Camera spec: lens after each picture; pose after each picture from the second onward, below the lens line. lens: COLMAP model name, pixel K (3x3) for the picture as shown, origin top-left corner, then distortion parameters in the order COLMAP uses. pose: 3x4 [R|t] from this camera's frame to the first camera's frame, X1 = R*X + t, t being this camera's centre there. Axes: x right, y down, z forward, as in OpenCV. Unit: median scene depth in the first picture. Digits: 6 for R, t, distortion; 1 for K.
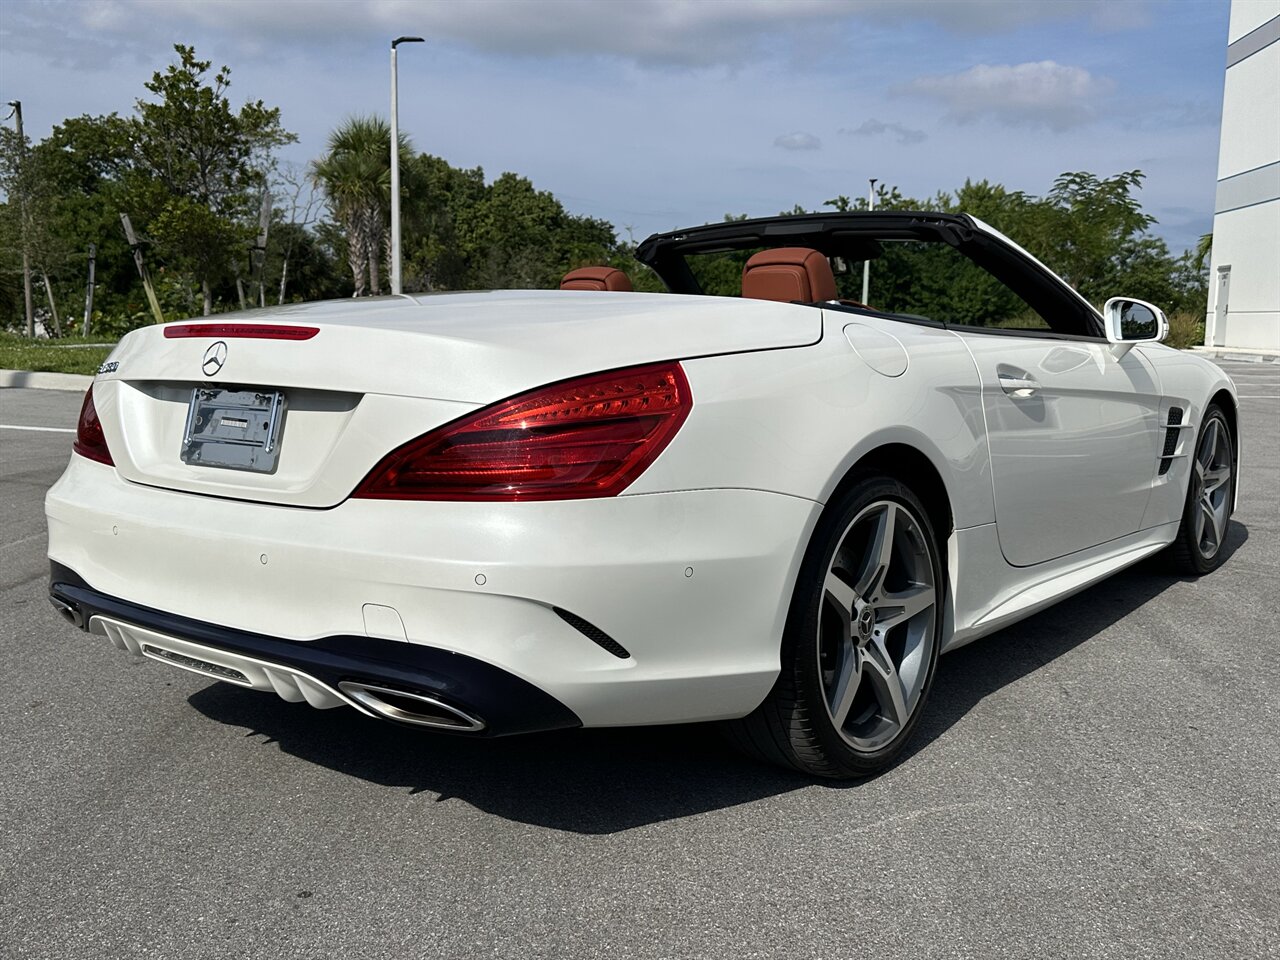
lens RADIAL K [[1220.6, 0, 645.9], [0, 1220.6, 468.9], [0, 0, 1]] dist [0.109831, -0.218997]
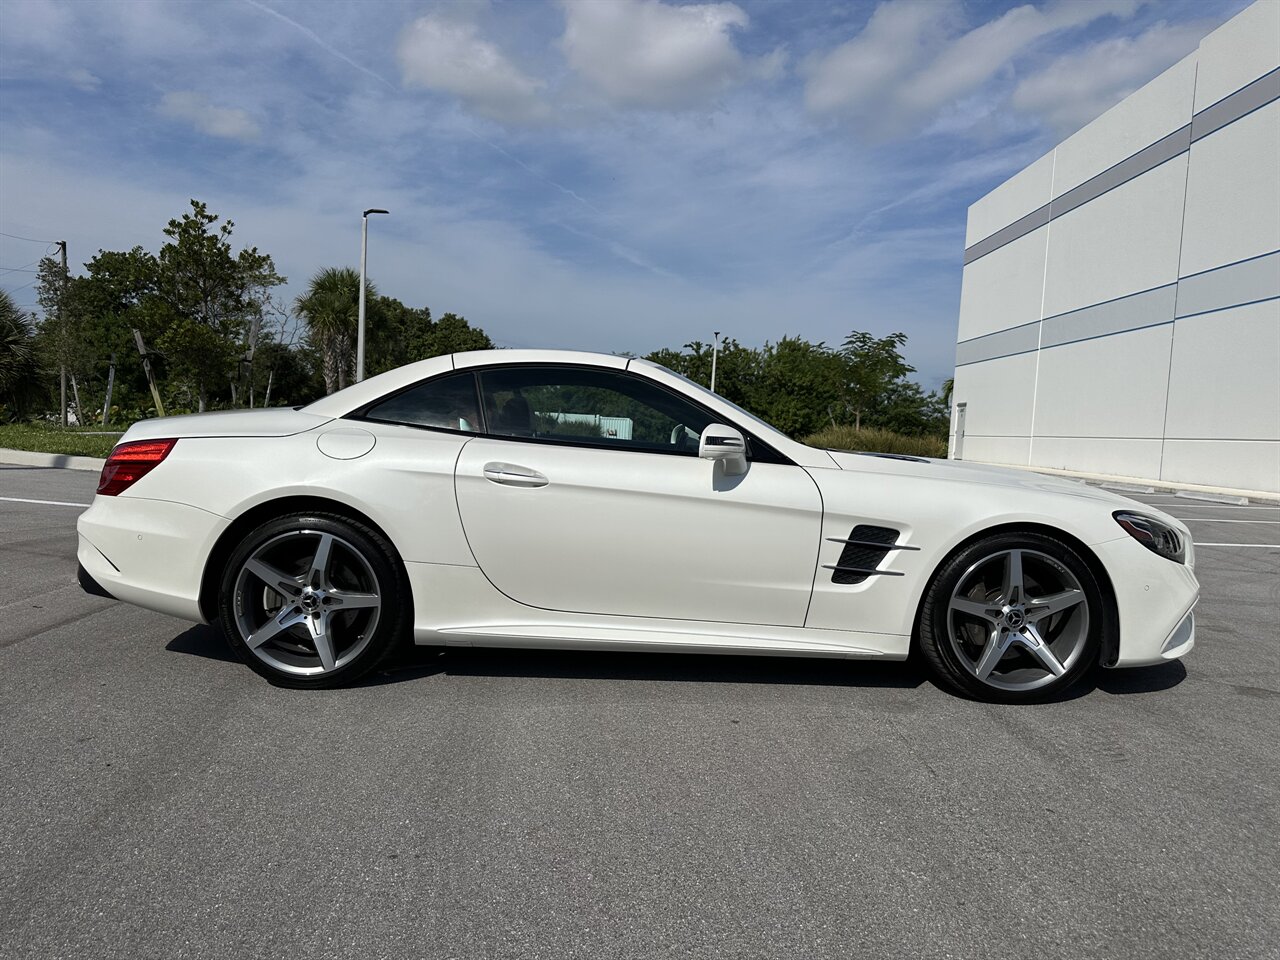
lens RADIAL K [[901.1, 0, 640.0], [0, 901.1, 480.0], [0, 0, 1]] dist [0.027313, -0.030877]
pose [[0.994320, 0.028123, 0.102646, -0.019464], [-0.021695, 0.997765, -0.063203, -0.024857], [-0.104194, 0.060617, 0.992708, 0.150527]]
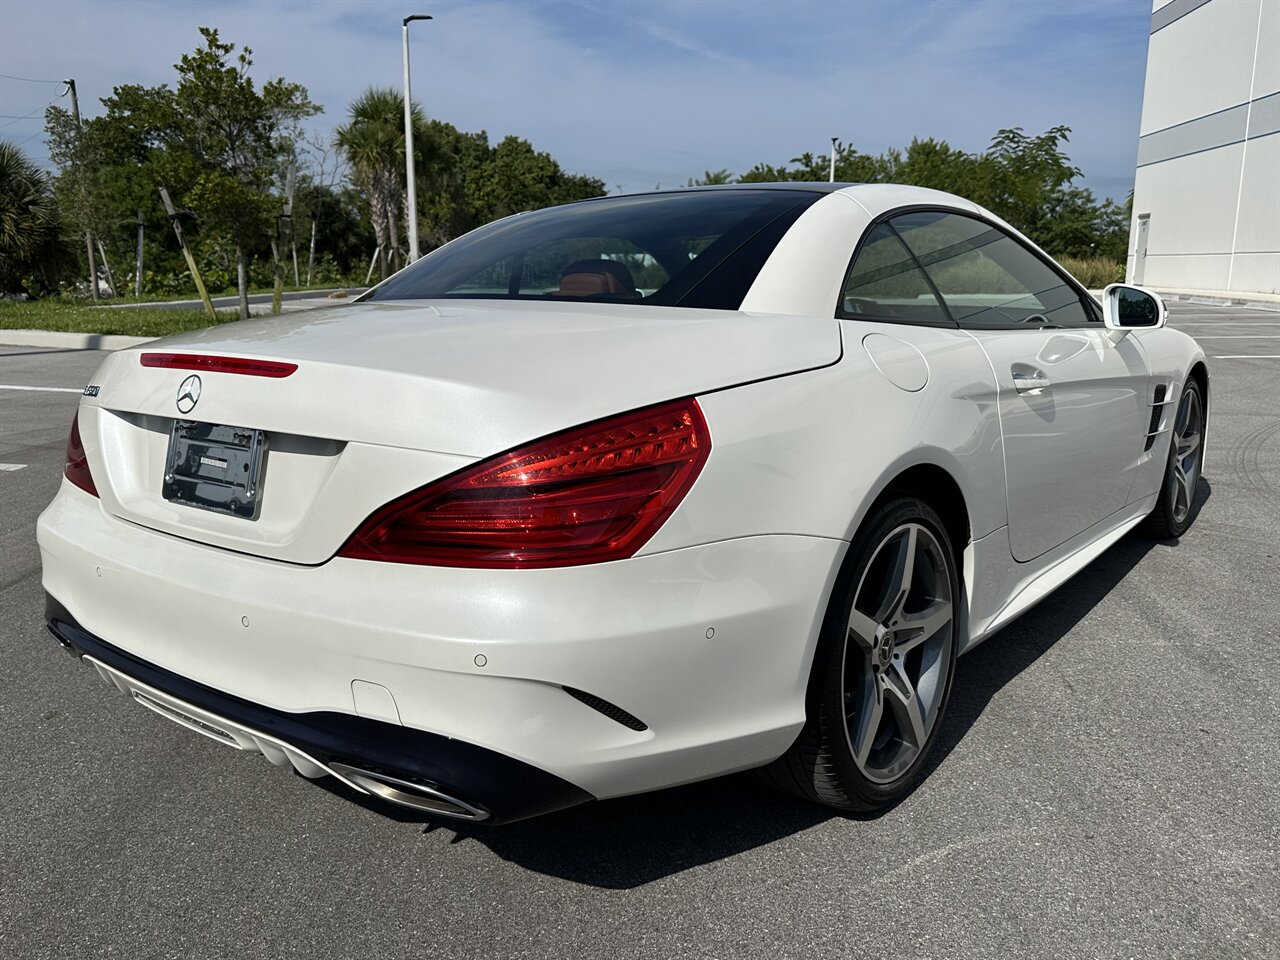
lens RADIAL K [[1050.4, 0, 640.0], [0, 1050.4, 480.0], [0, 0, 1]] dist [0.043248, -0.073547]
pose [[0.999881, -0.015178, 0.002873, -0.009965], [0.014893, 0.996560, 0.081525, -0.053128], [-0.004101, -0.081473, 0.996667, 0.128334]]
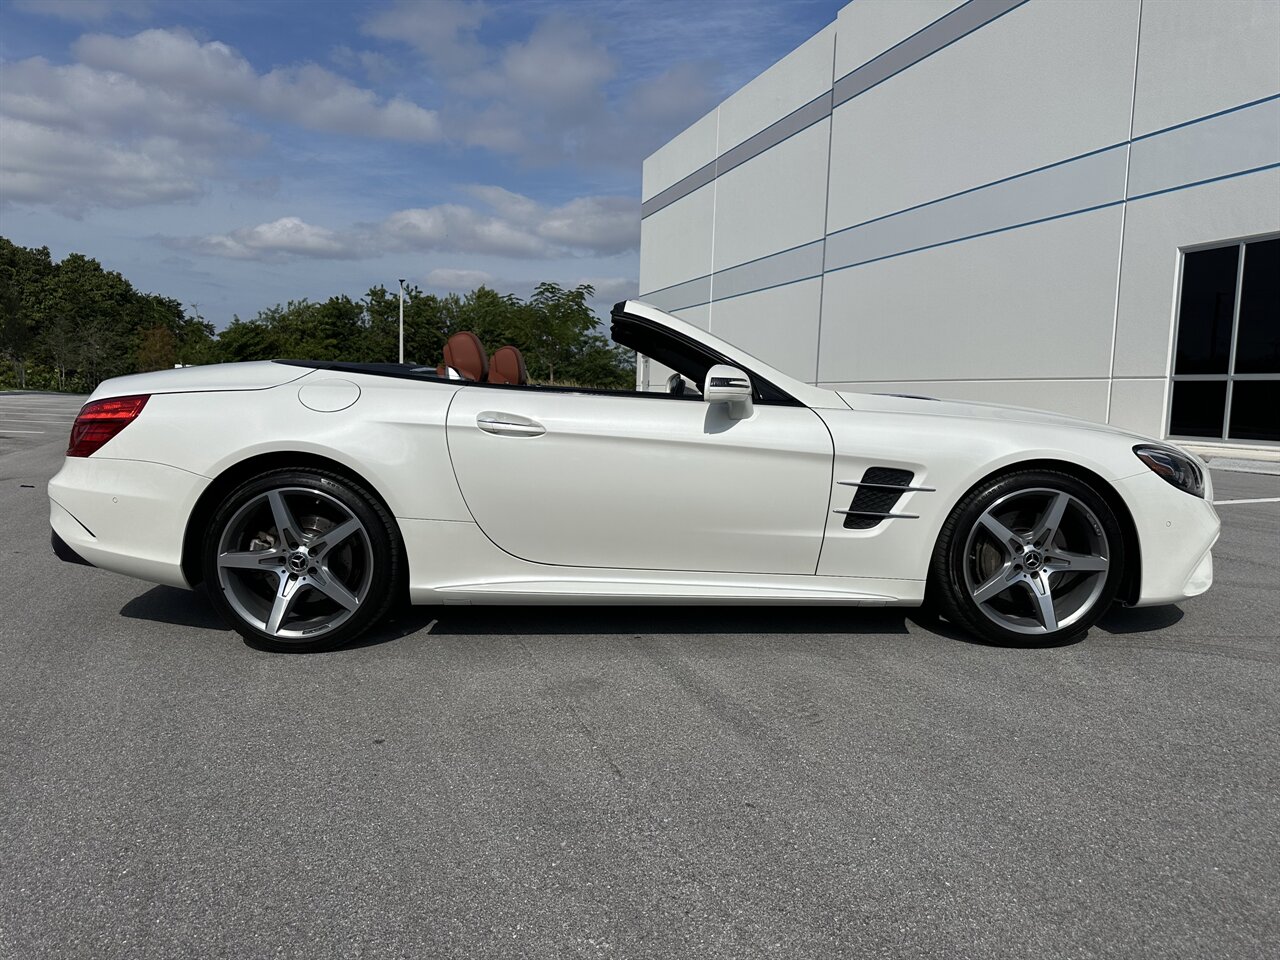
lens RADIAL K [[890.3, 0, 633.4], [0, 890.3, 498.4], [0, 0, 1]] dist [0.061576, -0.066480]
pose [[0.910314, -0.043227, 0.411654, 0.065072], [0.041765, 0.999049, 0.012552, -0.030933], [-0.411805, 0.005766, 0.911254, 0.309666]]
